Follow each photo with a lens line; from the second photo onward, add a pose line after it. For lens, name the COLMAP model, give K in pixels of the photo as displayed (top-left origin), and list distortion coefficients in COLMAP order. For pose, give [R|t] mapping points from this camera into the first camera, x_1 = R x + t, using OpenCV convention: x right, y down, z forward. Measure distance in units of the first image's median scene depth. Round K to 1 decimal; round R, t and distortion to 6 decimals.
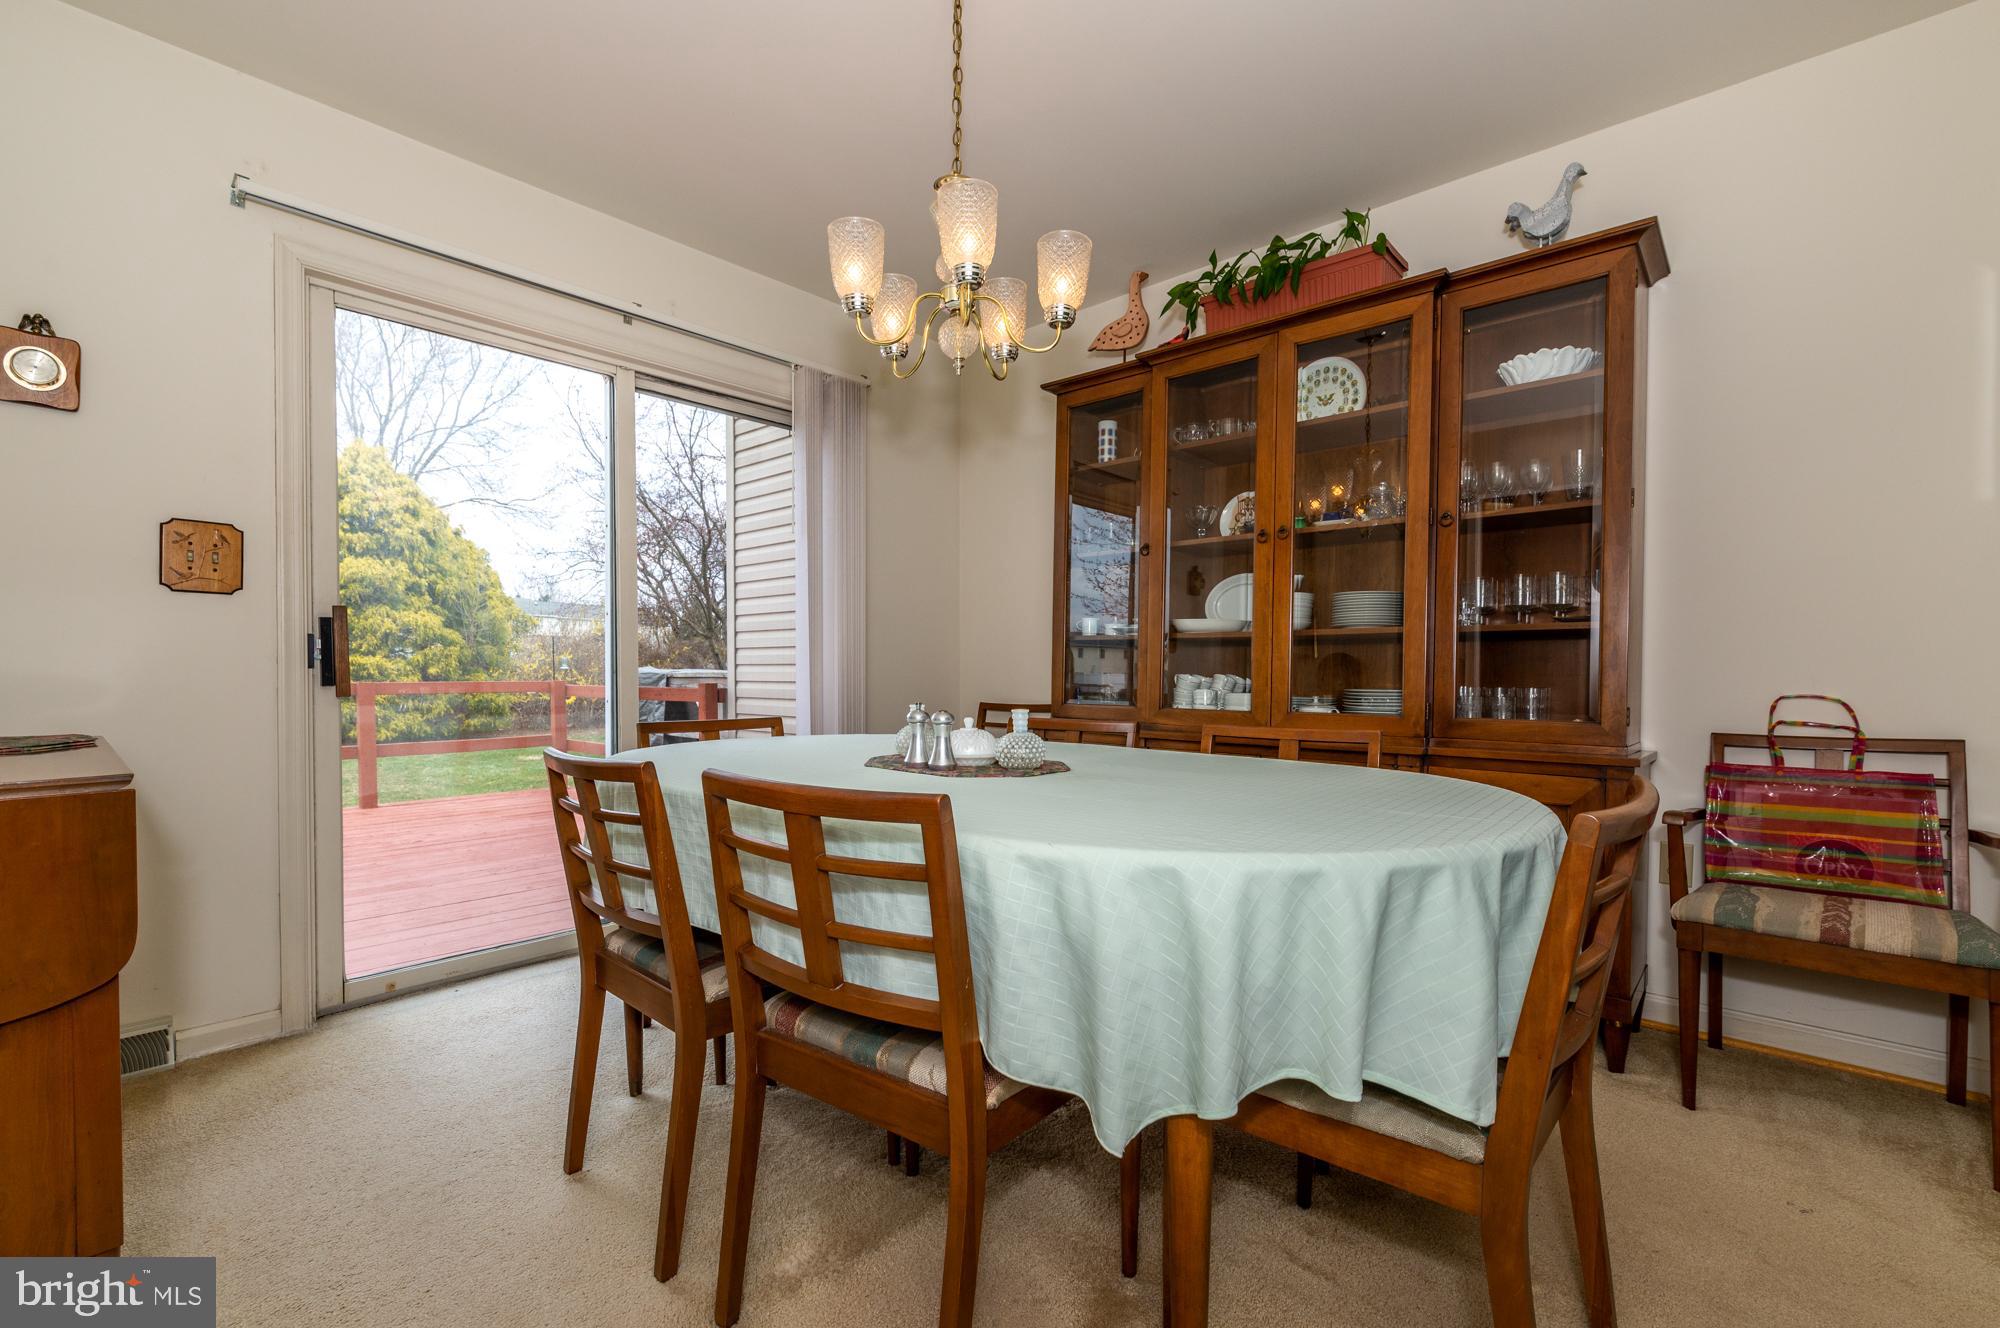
lens RADIAL K [[876.9, 0, 992.0], [0, 876.9, 669.7], [0, 0, 1]] dist [0.000287, -0.000337]
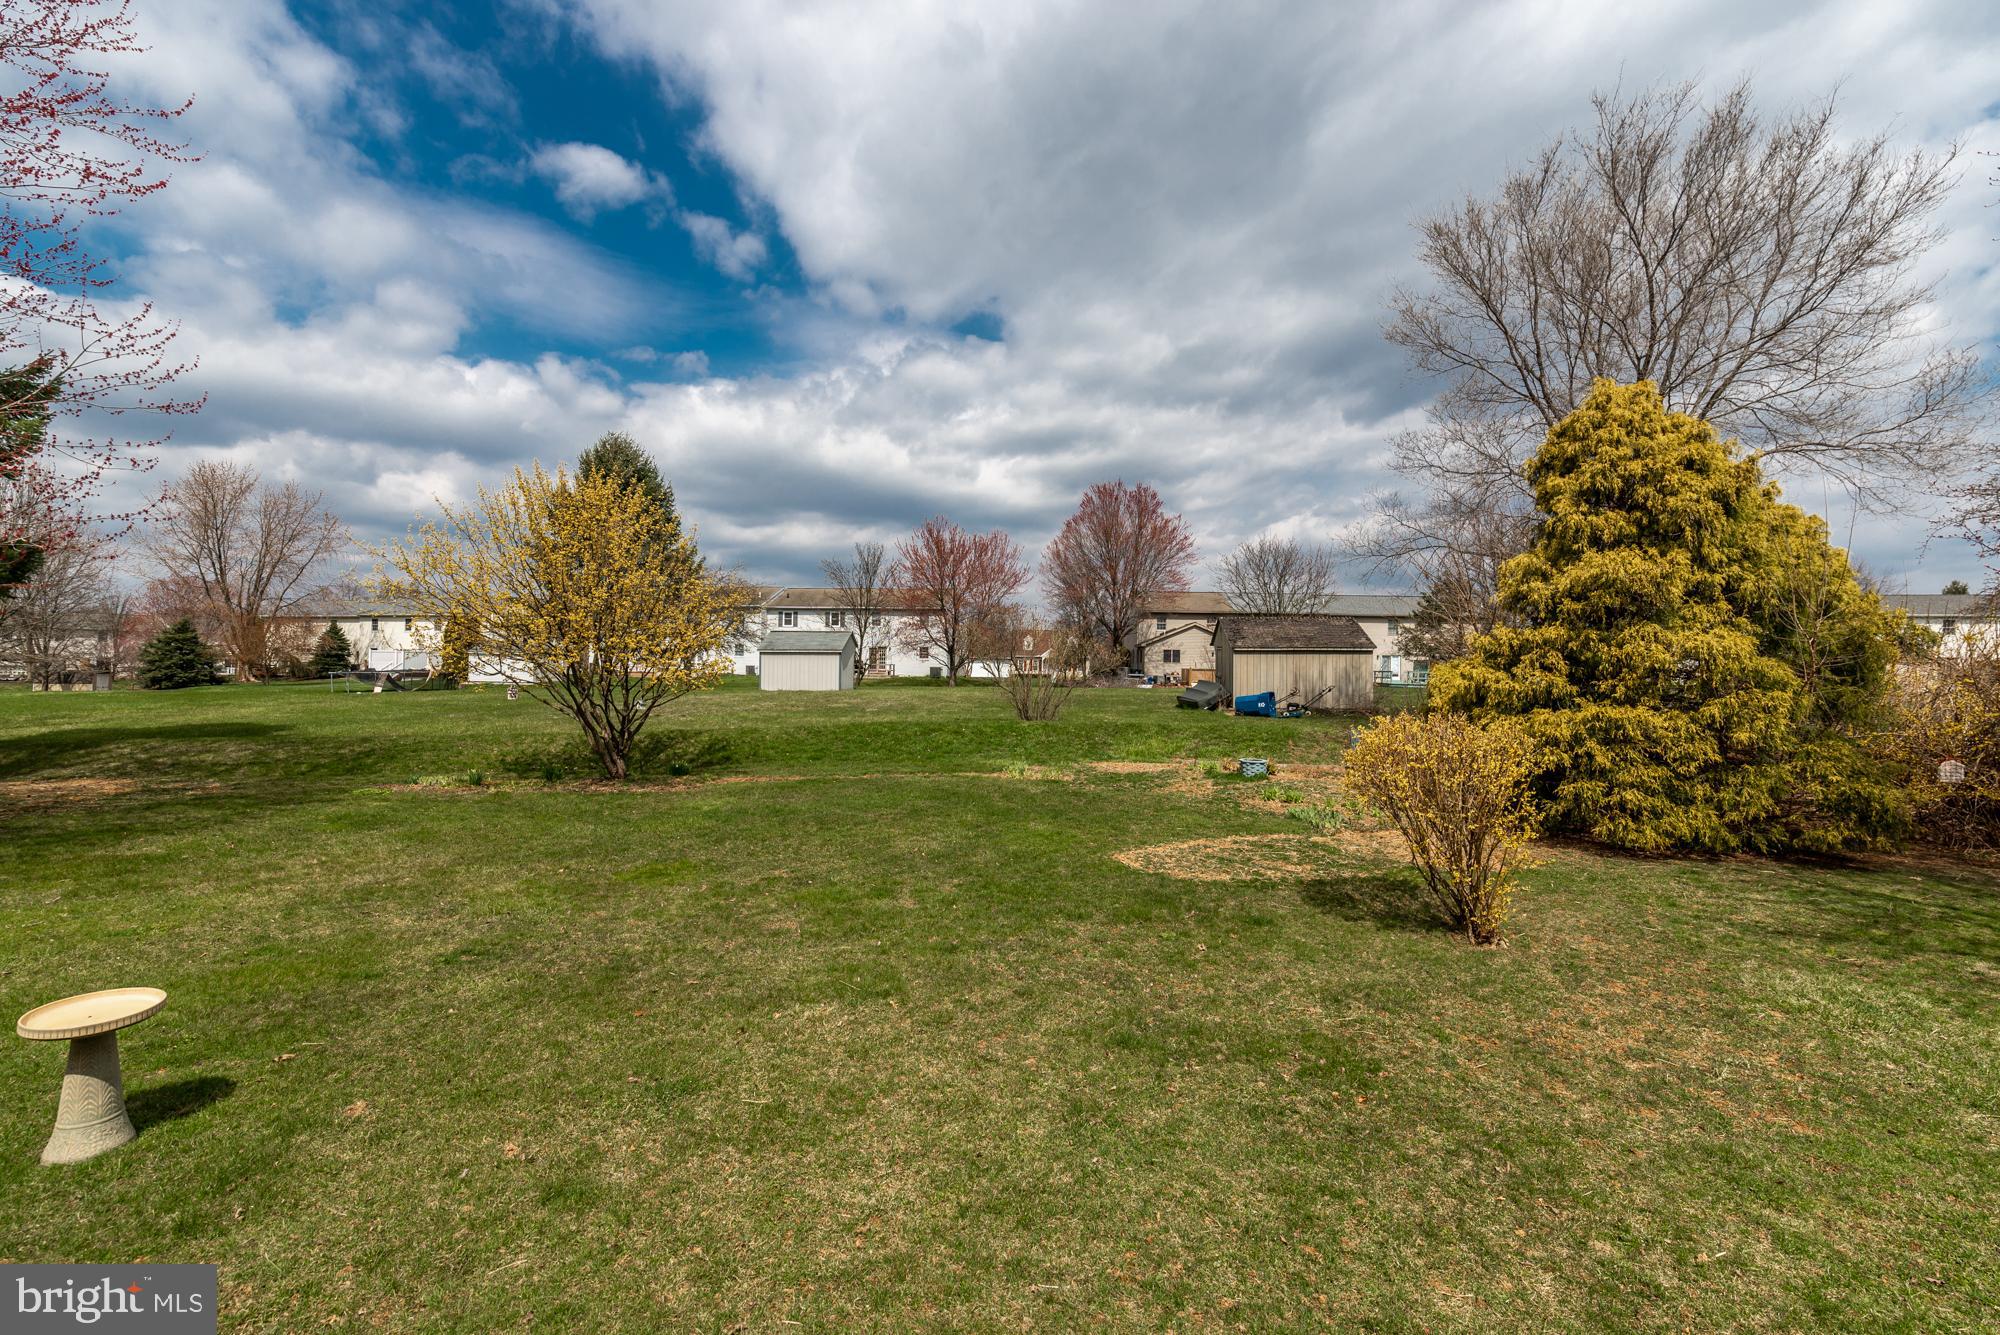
lens RADIAL K [[849.8, 0, 1000.0], [0, 849.8, 667.5], [0, 0, 1]] dist [-0.001324, -0.000162]
pose [[0.323918, -0.001925, -0.946083, -0.266183], [-0.011305, 0.999919, -0.005906, -0.031579], [0.946018, 0.012608, 0.323870, 0.360557]]
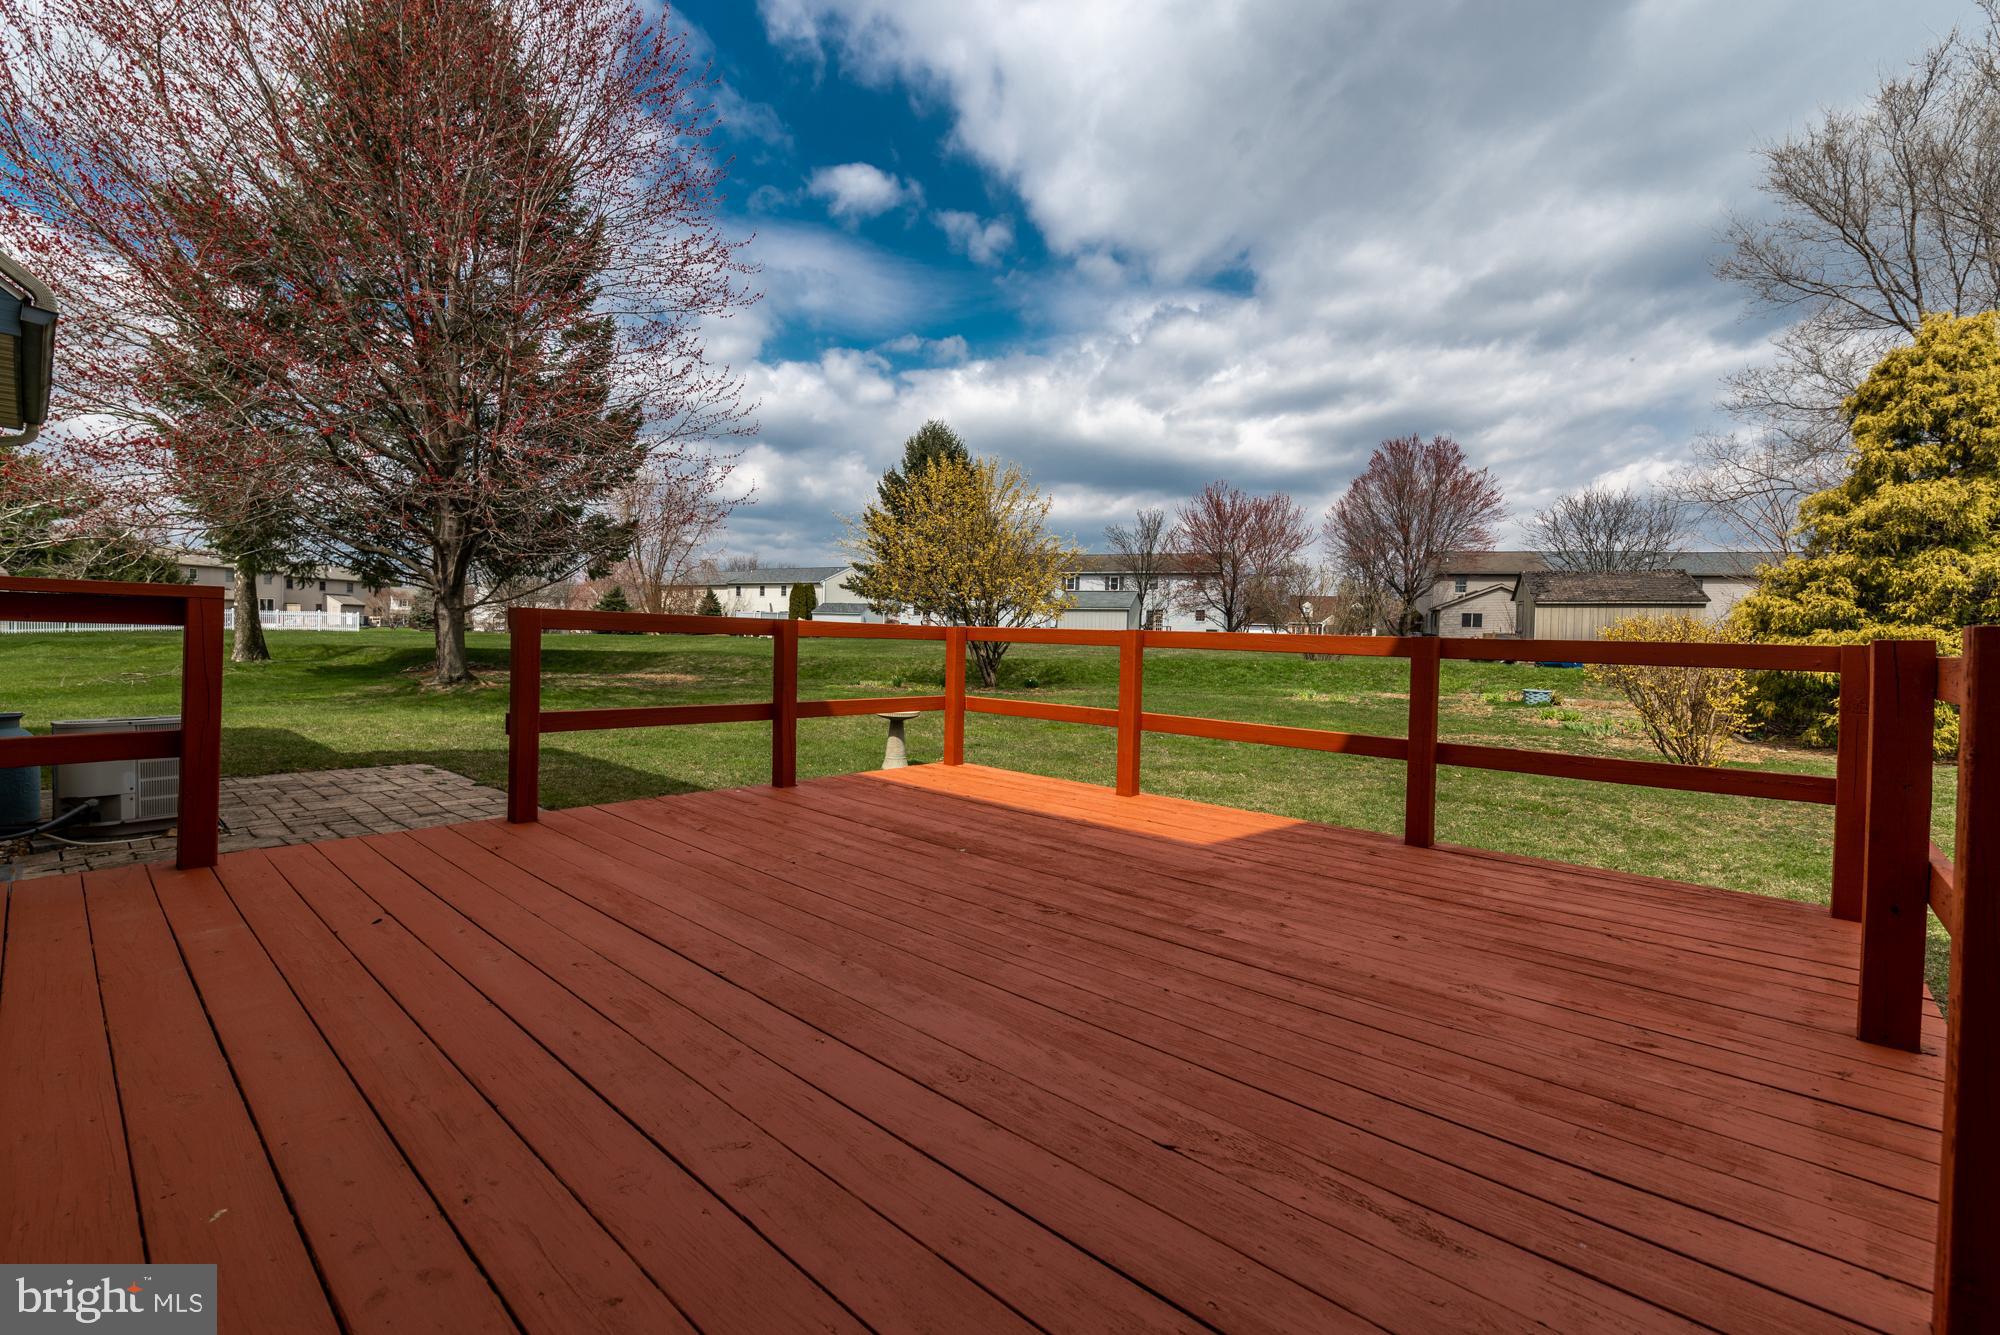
lens RADIAL K [[848.4, 0, 989.4], [0, 848.4, 656.6], [0, 0, 1]] dist [0.001131, 0.000376]
pose [[0.008405, 0.023289, -0.999693, -0.054426], [-0.025798, 0.999401, 0.023066, 0.012087], [0.999632, 0.025596, 0.009001, 0.262196]]
